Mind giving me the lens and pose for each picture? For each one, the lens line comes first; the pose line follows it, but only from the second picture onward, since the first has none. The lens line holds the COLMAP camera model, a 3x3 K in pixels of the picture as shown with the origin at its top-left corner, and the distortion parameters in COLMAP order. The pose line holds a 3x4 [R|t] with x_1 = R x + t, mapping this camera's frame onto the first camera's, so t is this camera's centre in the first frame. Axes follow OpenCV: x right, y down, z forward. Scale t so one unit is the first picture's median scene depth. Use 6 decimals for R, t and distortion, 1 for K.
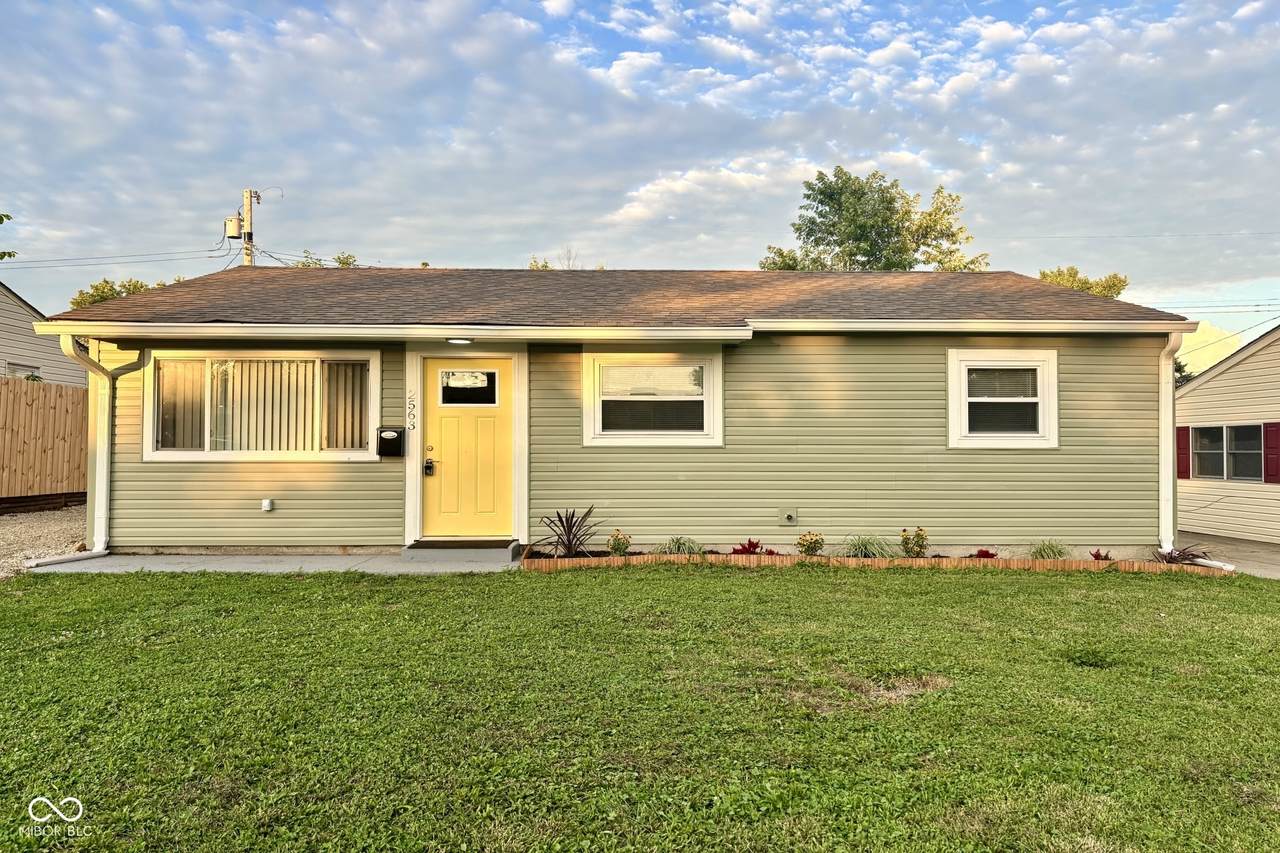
lens RADIAL K [[936.4, 0, 640.0], [0, 936.4, 426.5], [0, 0, 1]] dist [0.055844, -0.057931]
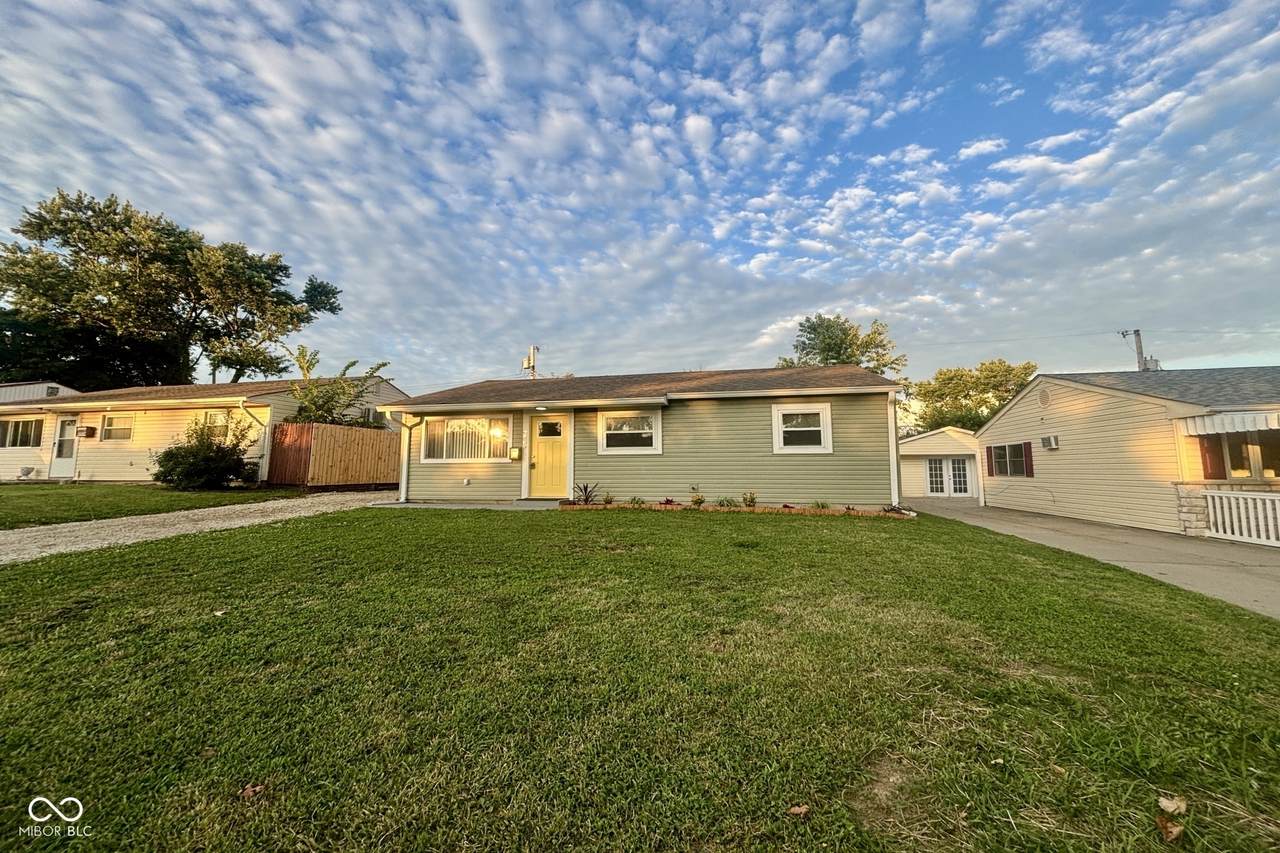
lens RADIAL K [[521.7, 0, 640.0], [0, 521.7, 426.5], [0, 0, 1]] dist [0.012807, -0.000395]
pose [[0.971923, -0.025051, -0.233963, 0.314022], [0.008727, 0.997470, -0.070547, 0.040794], [0.235138, 0.066524, 0.969683, -0.147356]]
